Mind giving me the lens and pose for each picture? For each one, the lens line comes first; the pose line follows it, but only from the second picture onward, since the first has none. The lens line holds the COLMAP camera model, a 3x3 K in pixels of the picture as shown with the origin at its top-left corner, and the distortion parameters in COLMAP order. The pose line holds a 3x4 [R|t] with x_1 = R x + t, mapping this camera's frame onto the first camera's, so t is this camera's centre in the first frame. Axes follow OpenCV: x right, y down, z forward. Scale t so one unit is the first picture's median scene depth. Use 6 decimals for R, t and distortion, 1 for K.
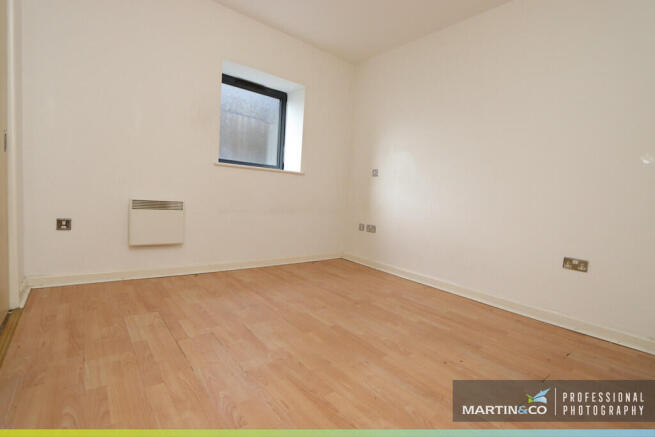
lens RADIAL K [[302.0, 0, 324.5], [0, 302.0, 220.0], [0, 0, 1]] dist [-0.015887, 0.000157]
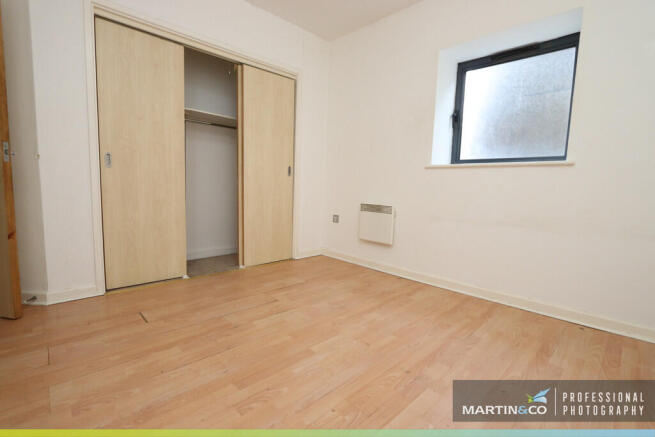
lens RADIAL K [[302.0, 0, 324.5], [0, 302.0, 220.0], [0, 0, 1]] dist [-0.015887, 0.000157]
pose [[0.092283, 0.044986, -0.994716, 0.754702], [-0.105471, 0.993801, 0.035160, -0.030646], [0.990131, 0.101669, 0.096455, 0.838792]]
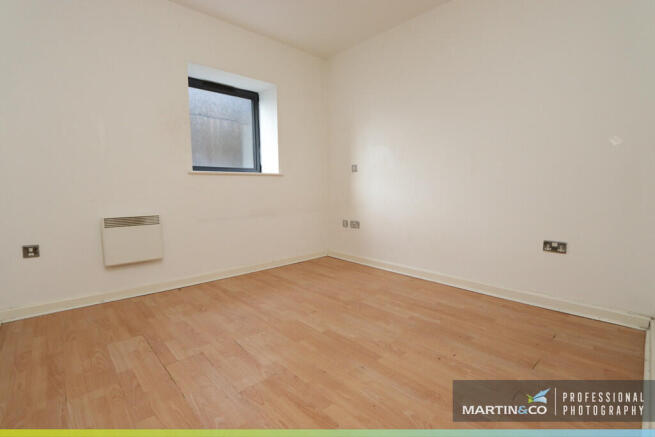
lens RADIAL K [[302.0, 0, 324.5], [0, 302.0, 220.0], [0, 0, 1]] dist [-0.015887, 0.000157]
pose [[0.995050, -0.082659, 0.055167, 0.001259], [0.081353, 0.996359, 0.025519, -0.034737], [-0.057075, -0.020904, 0.998151, 0.017980]]
